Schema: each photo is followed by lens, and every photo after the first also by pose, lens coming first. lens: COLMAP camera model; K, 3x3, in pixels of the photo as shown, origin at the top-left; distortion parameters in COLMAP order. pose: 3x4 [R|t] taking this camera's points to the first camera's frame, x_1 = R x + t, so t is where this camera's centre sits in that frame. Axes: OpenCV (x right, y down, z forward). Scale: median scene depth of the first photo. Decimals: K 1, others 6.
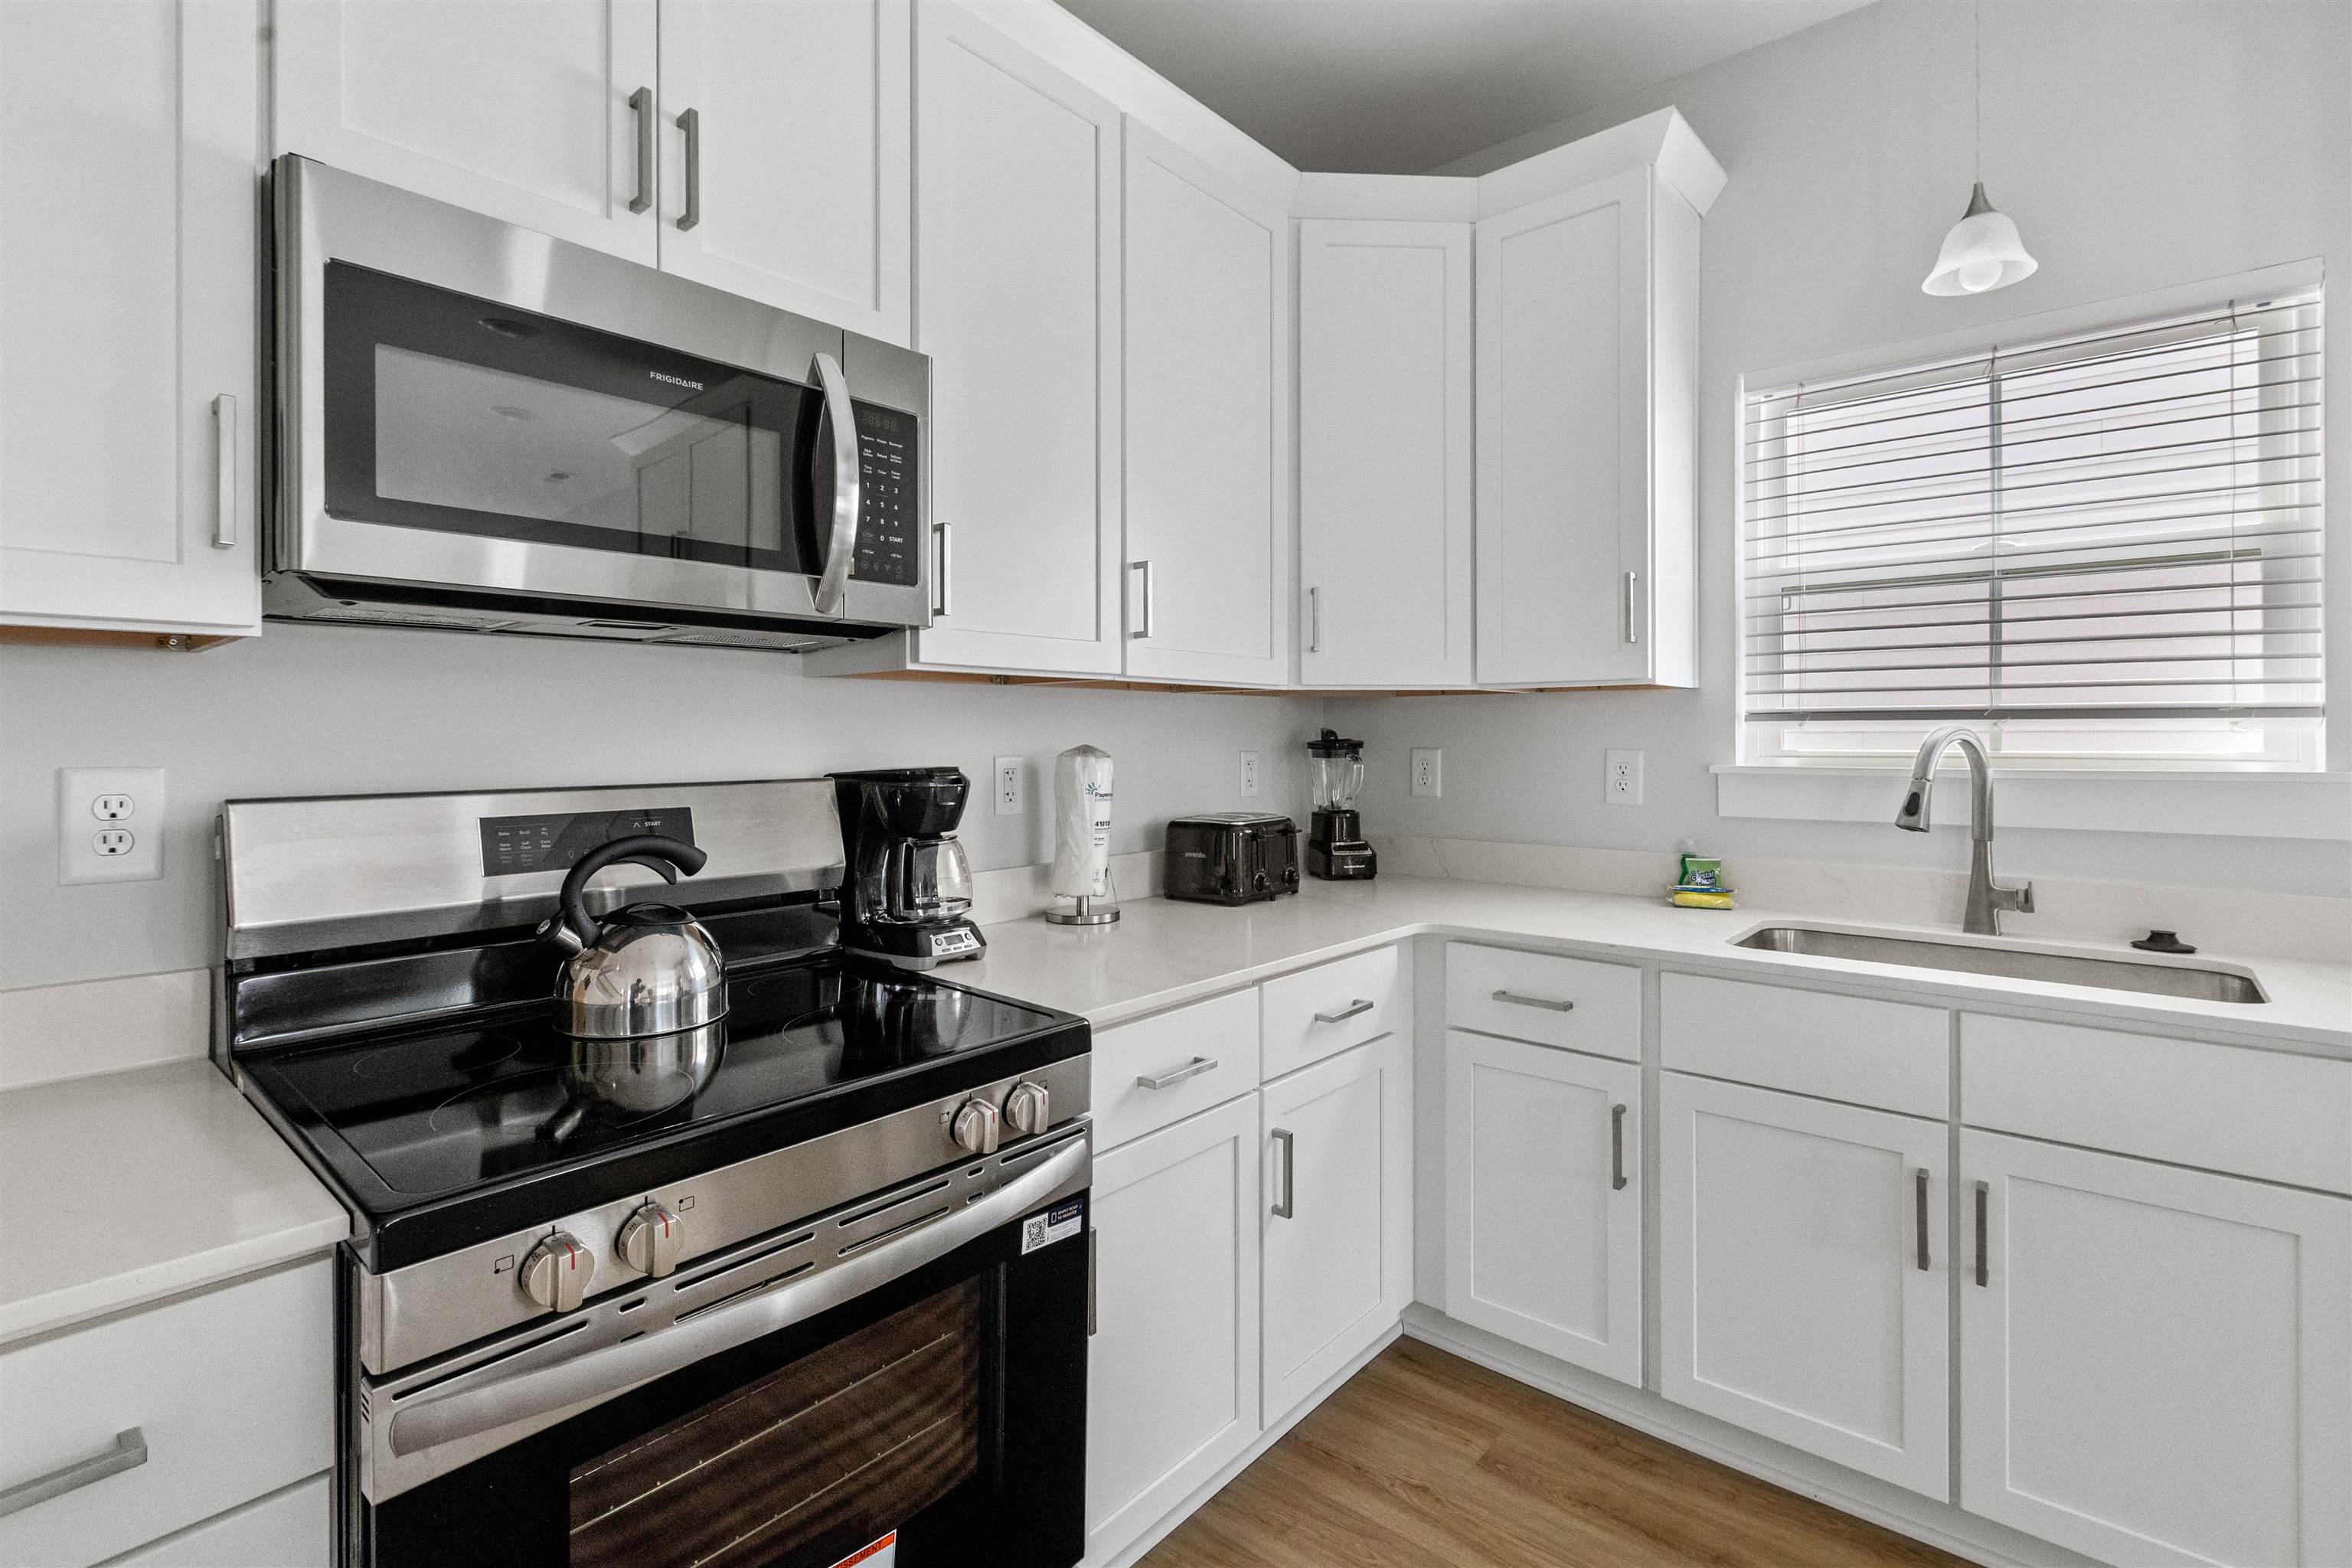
lens RADIAL K [[1085.6, 0, 1160.9], [0, 1085.6, 722.7], [0, 0, 1]] dist [0.000189, -0.000040]
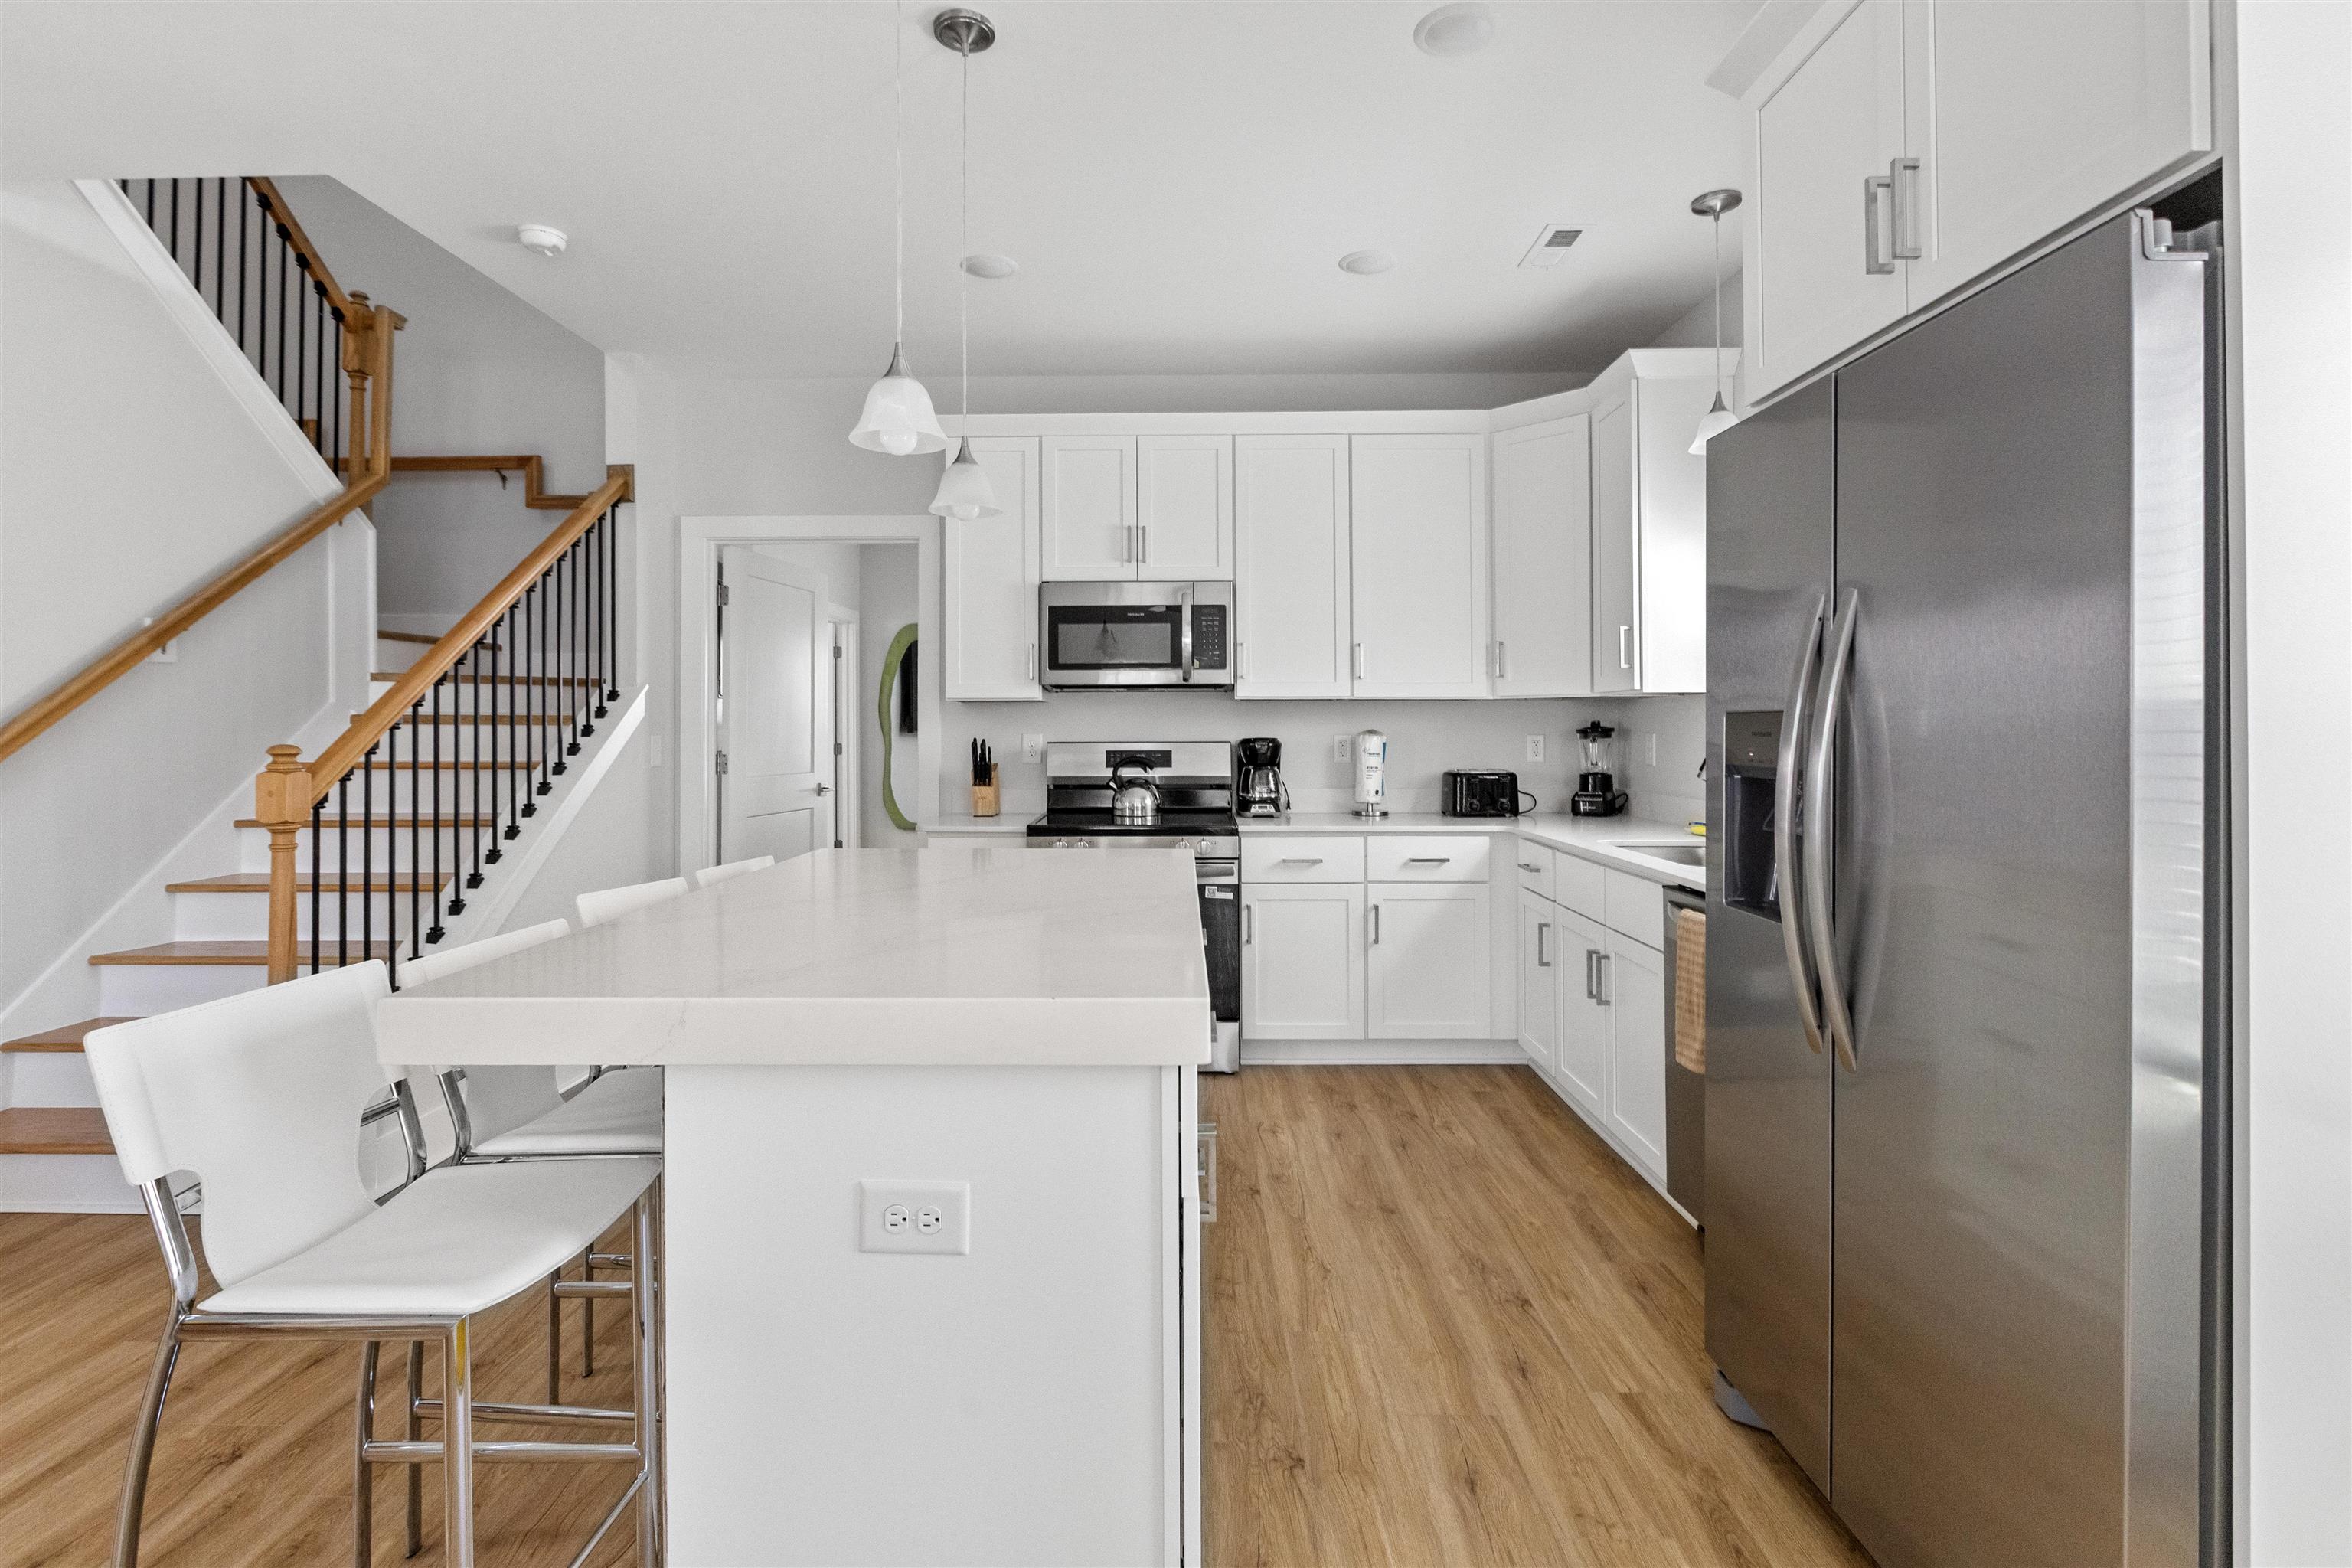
lens RADIAL K [[1092.2, 0, 1181.8], [0, 1092.2, 727.0], [0, 0, 1]] dist [0.006325, 0.000275]
pose [[0.645616, -0.004151, -0.763651, 1.533493], [0.010173, 0.999943, 0.003164, 0.006459], [0.763594, -0.009811, 0.645622, -0.714895]]
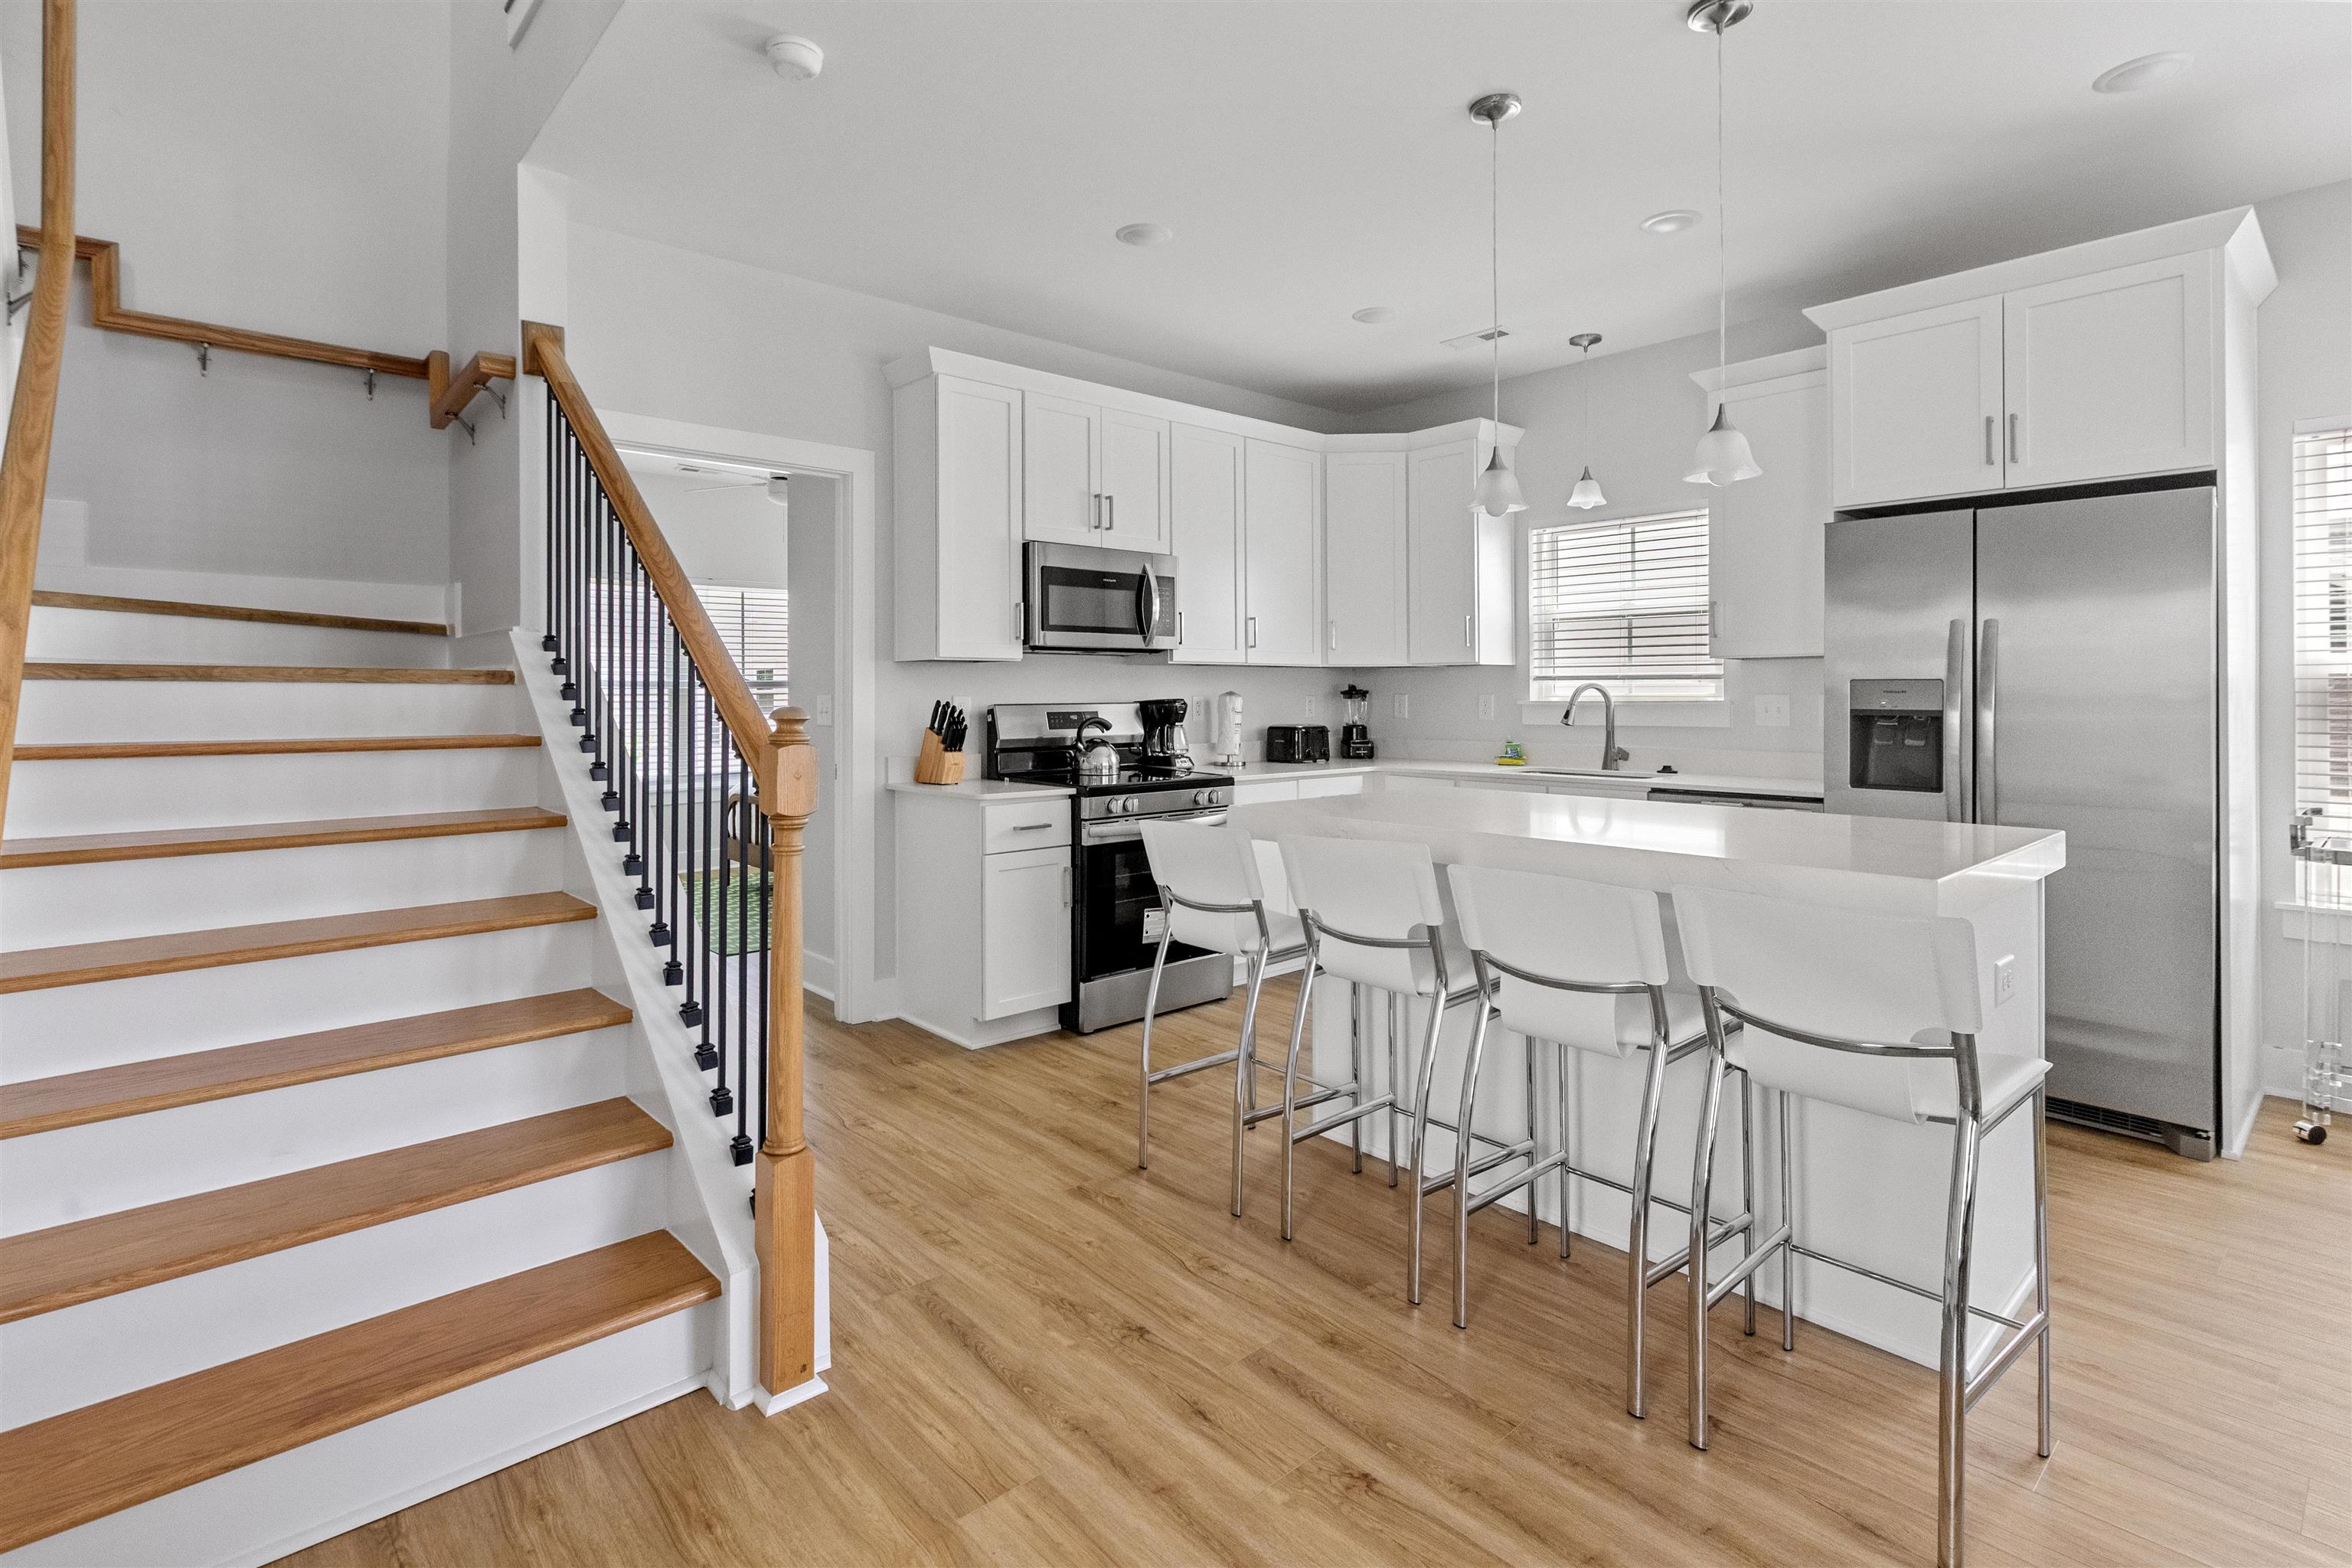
lens RADIAL K [[1085.6, 0, 1121.1], [0, 1085.6, 690.9], [0, 0, 1]] dist [0.000189, -0.000040]
pose [[0.987010, -0.000954, -0.160657, 0.090335], [0.002667, 0.999942, 0.010445, -0.007438], [0.160637, -0.010738, 0.986955, -1.666543]]
